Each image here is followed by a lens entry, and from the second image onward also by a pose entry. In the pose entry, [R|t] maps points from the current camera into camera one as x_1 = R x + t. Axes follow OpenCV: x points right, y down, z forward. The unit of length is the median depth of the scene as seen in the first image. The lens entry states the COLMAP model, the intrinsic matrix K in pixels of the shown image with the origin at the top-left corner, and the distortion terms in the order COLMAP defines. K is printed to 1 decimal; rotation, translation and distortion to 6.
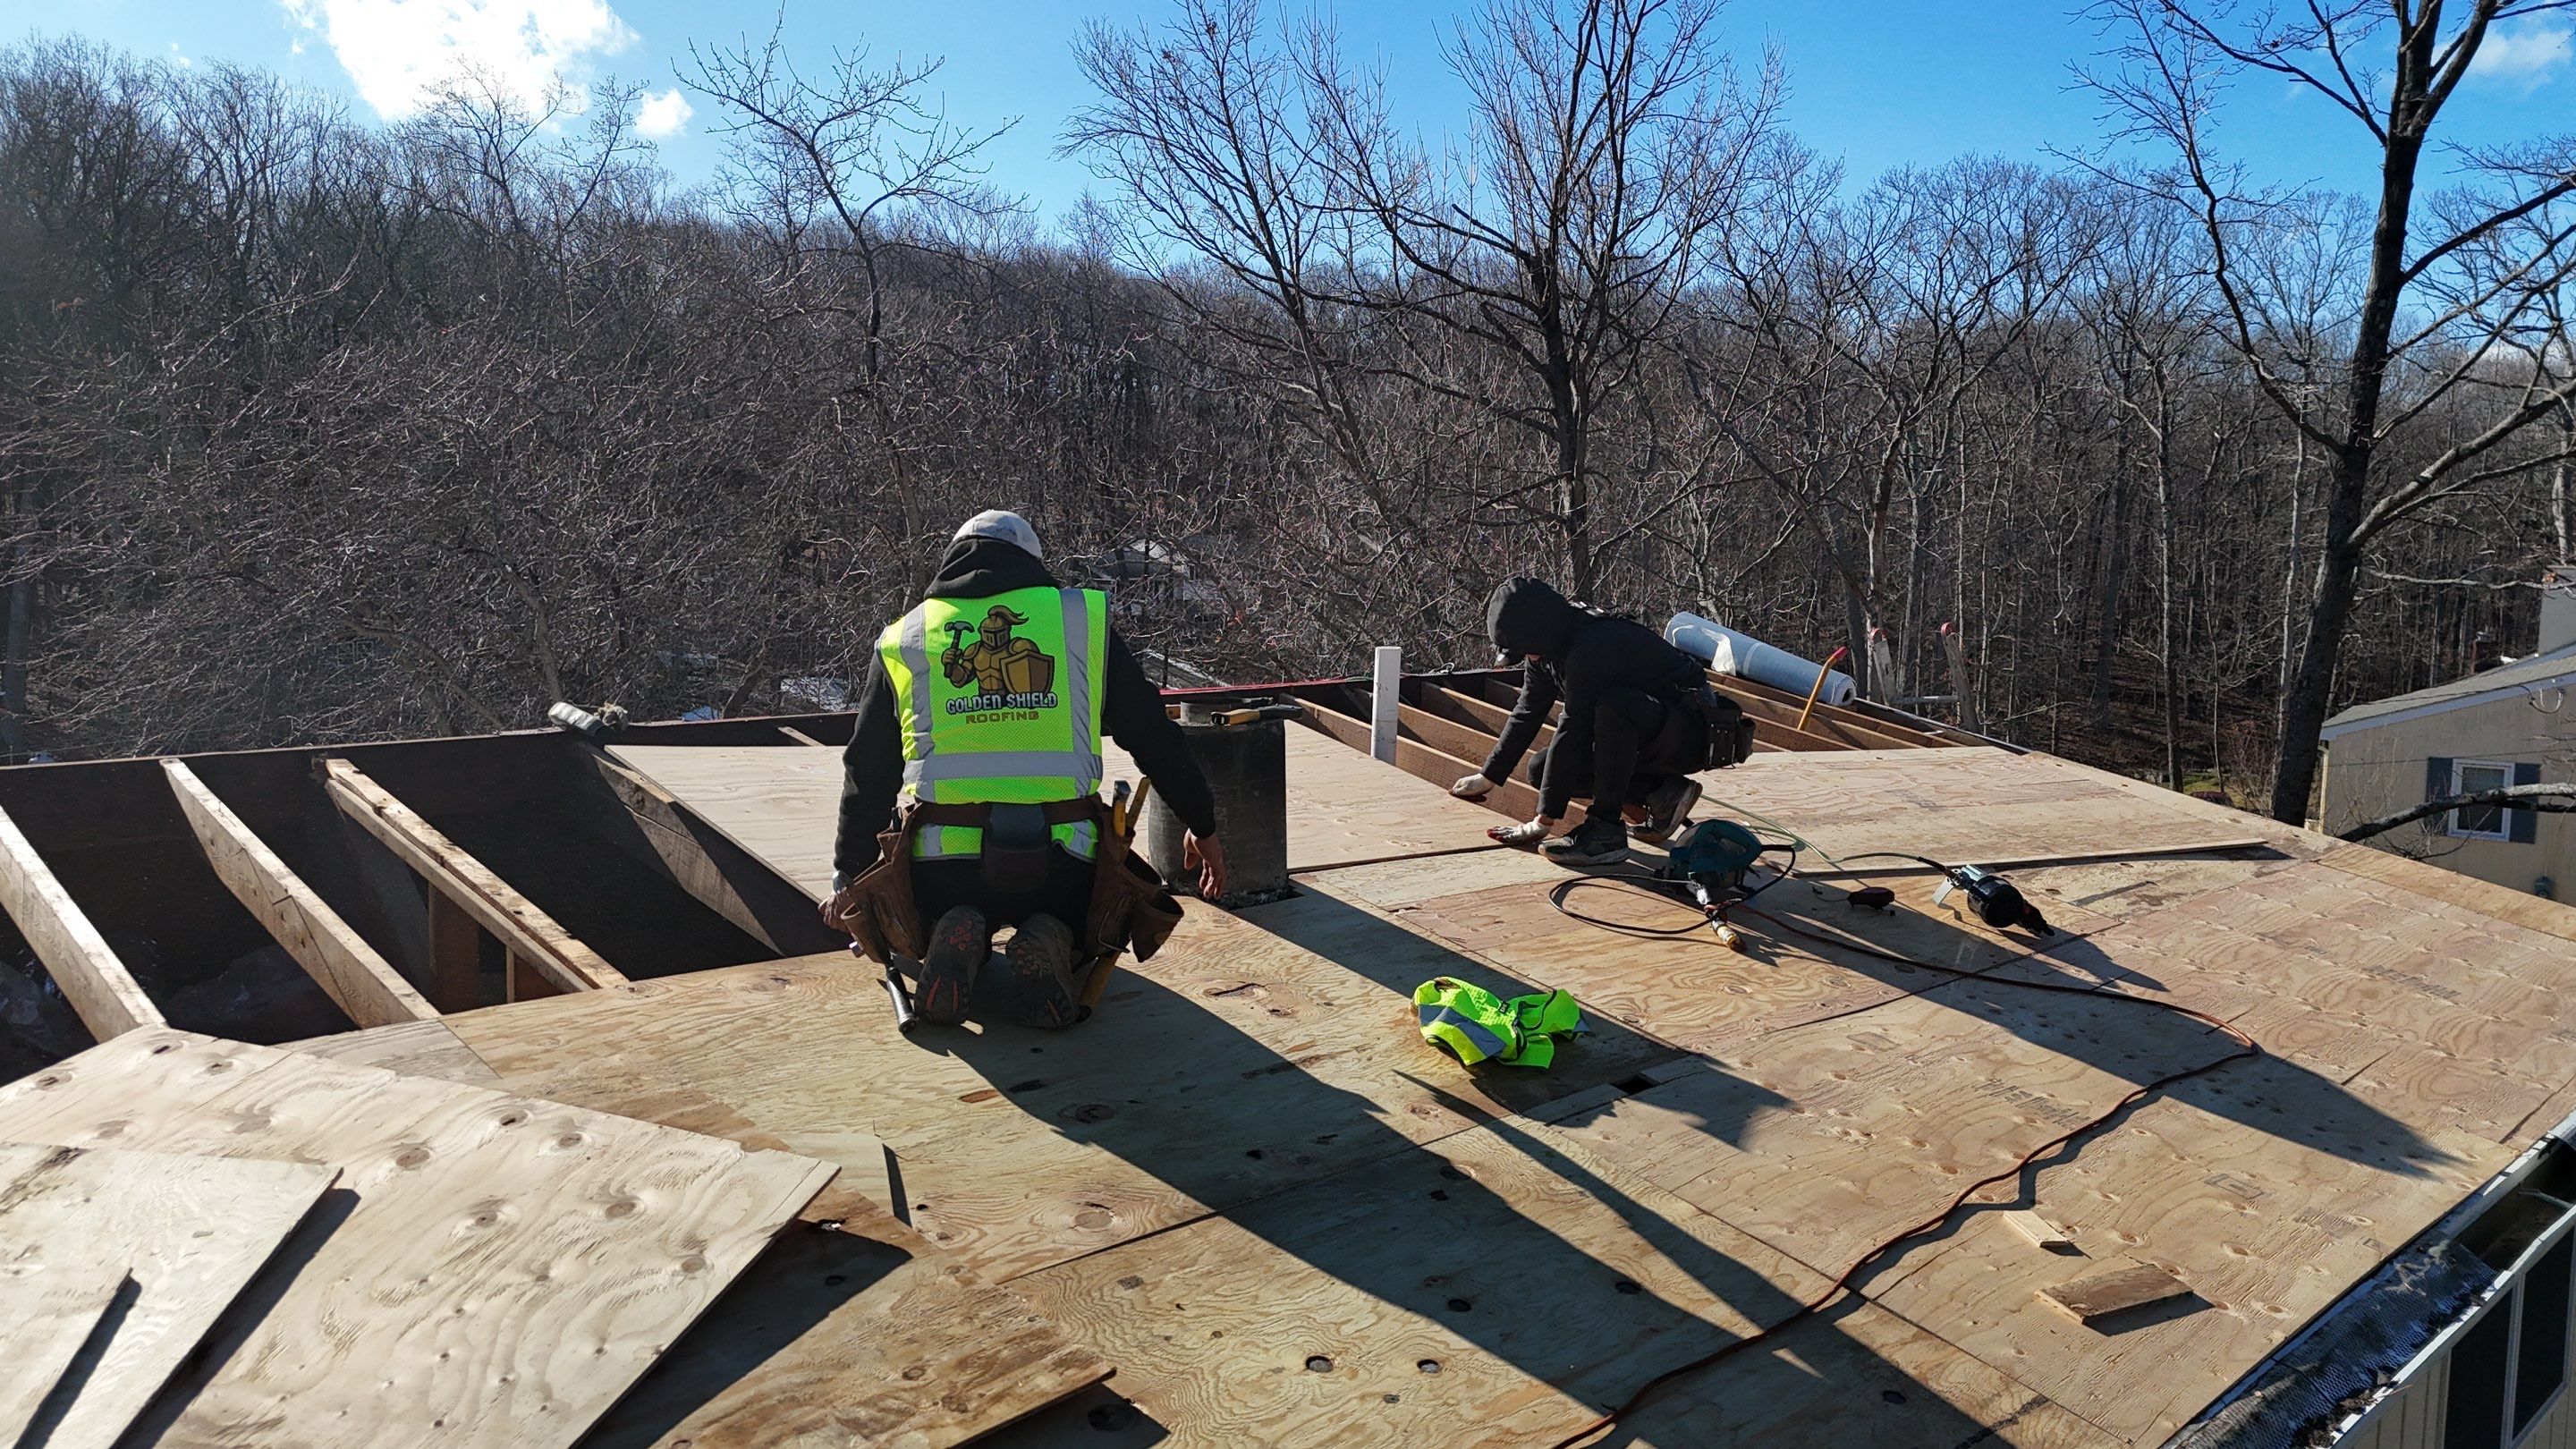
lens RADIAL K [[1864.1, 0, 1288.0], [0, 1864.1, 724.5], [0, 0, 1]] dist [0.081784, -0.070906]
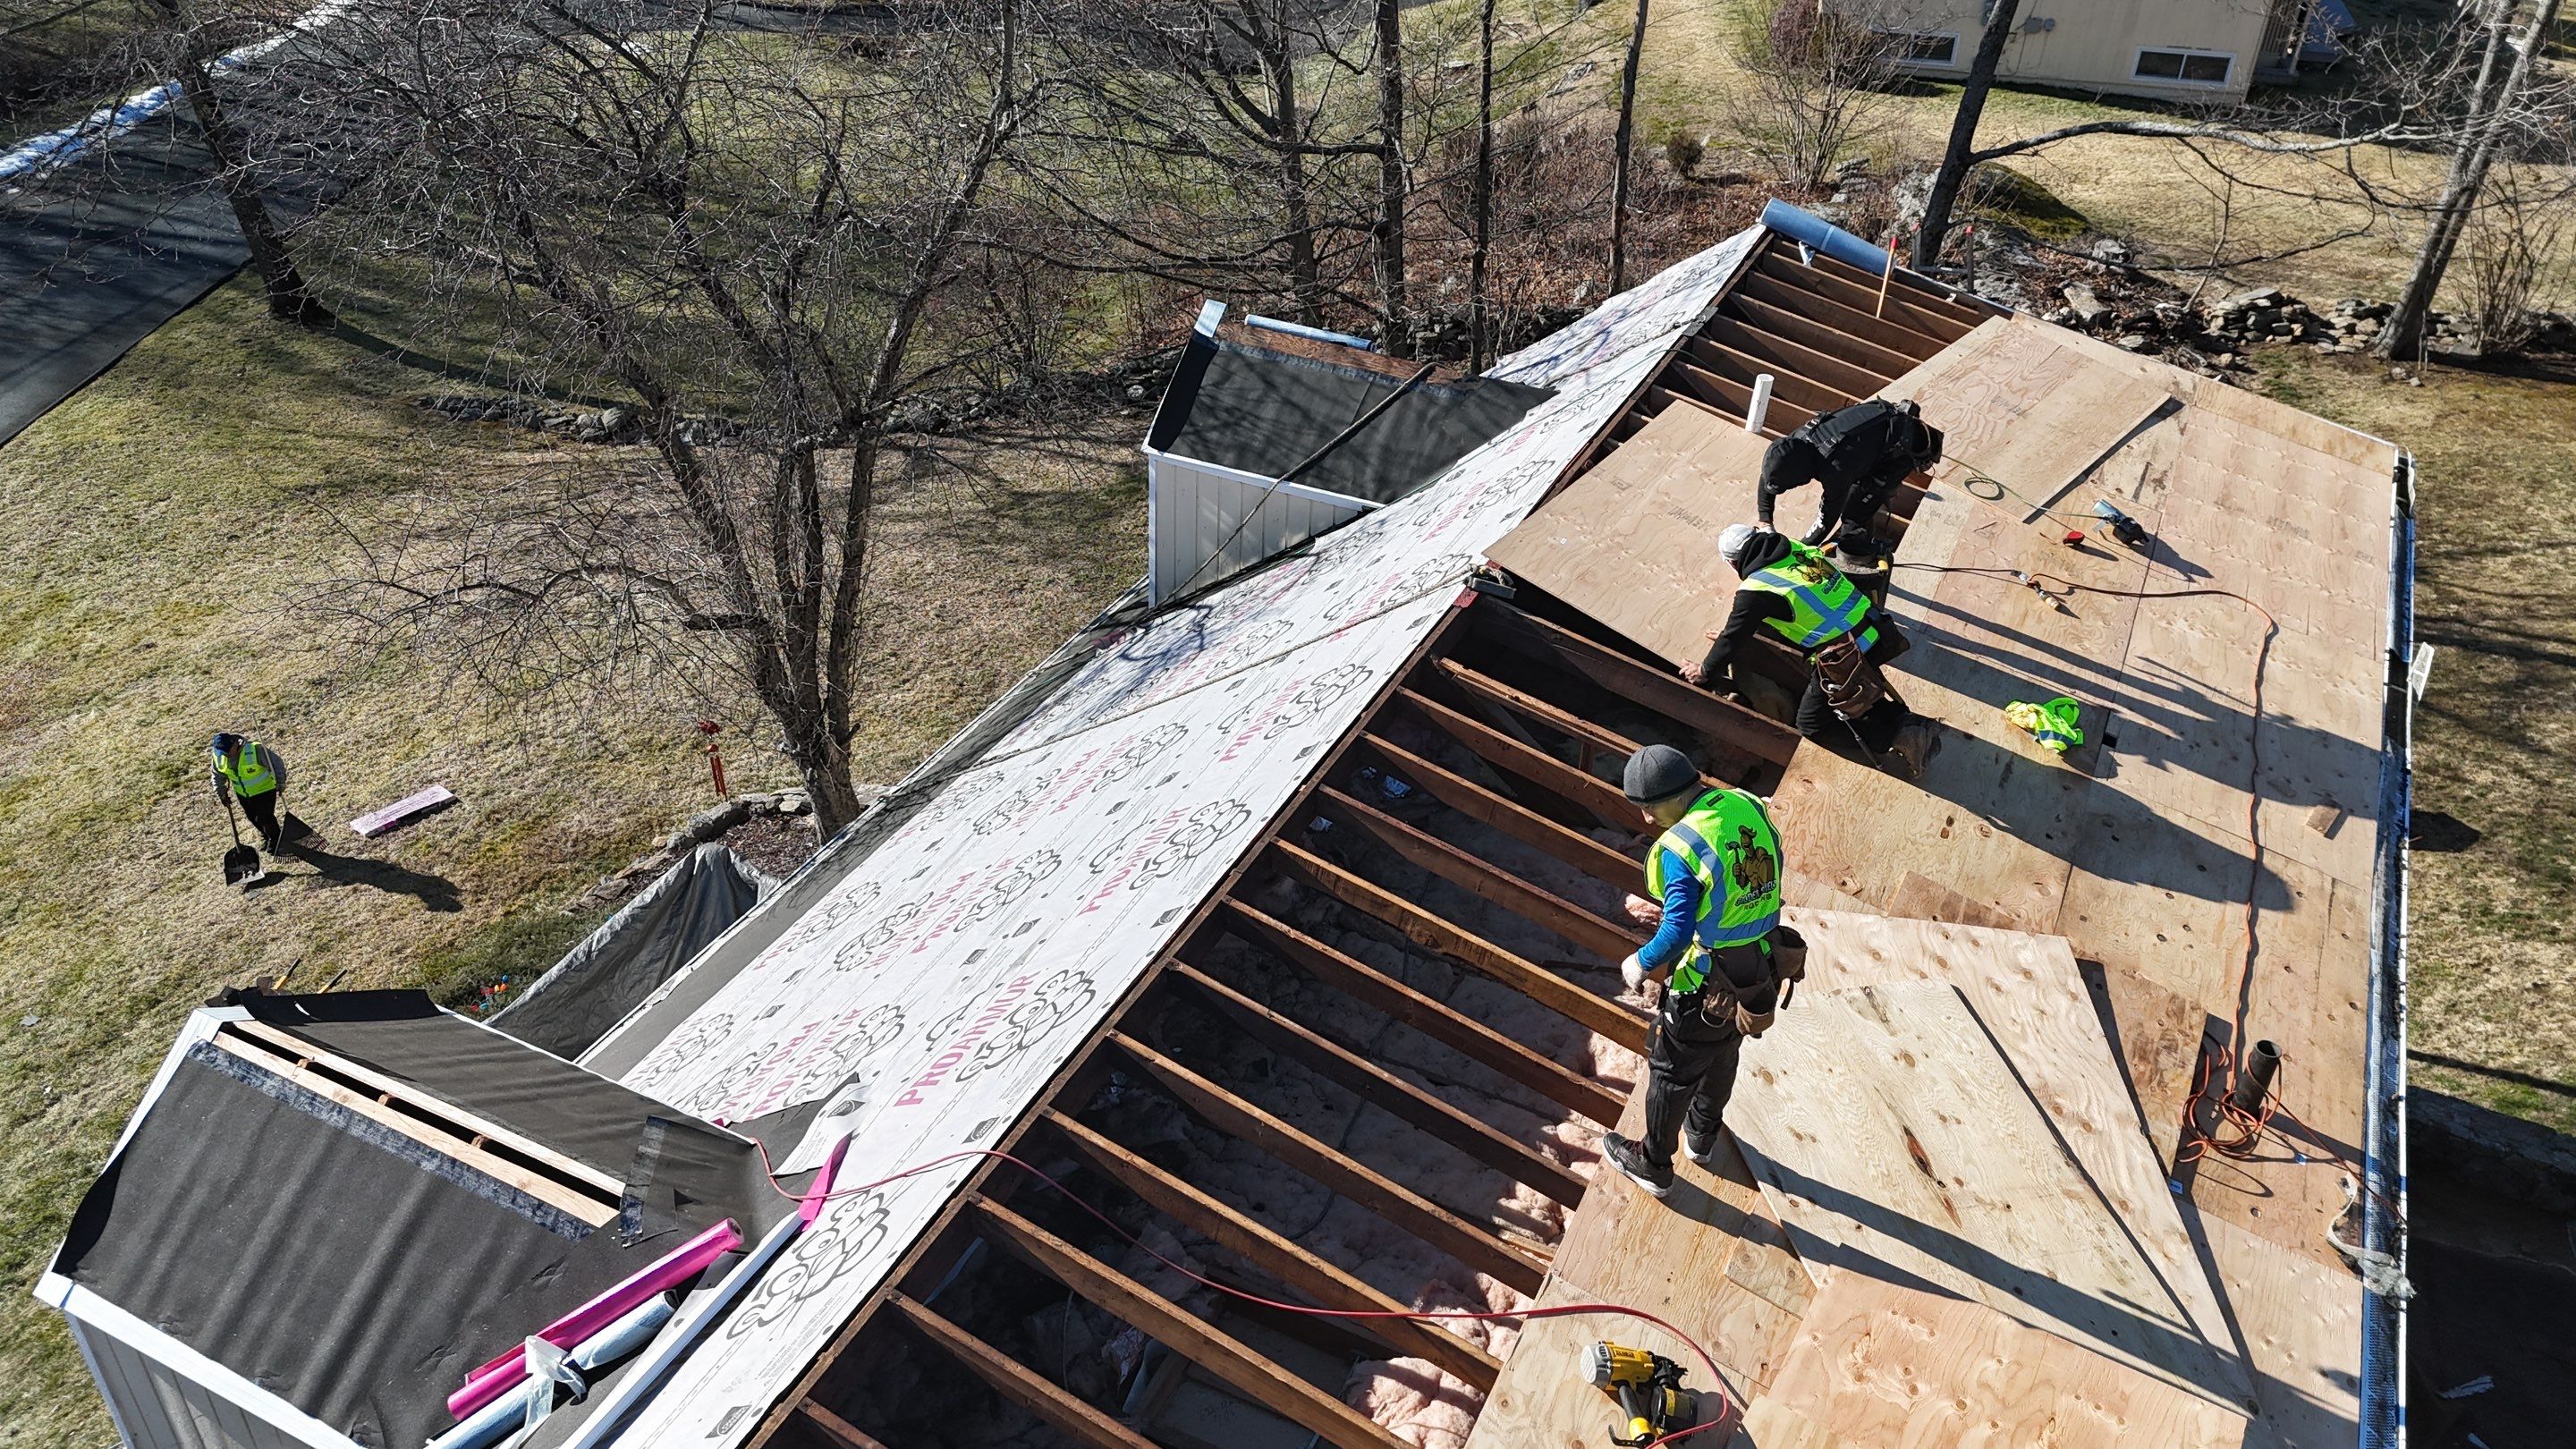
lens RADIAL K [[1864.1, 0, 1288.0], [0, 1864.1, 724.5], [0, 0, 1]] dist [0.081784, -0.070906]
pose [[0.949947, -0.179321, 0.255822, -1.026553], [0.036662, 0.877191, 0.478740, -0.731647], [-0.310252, -0.445398, 0.839859, -0.460170]]
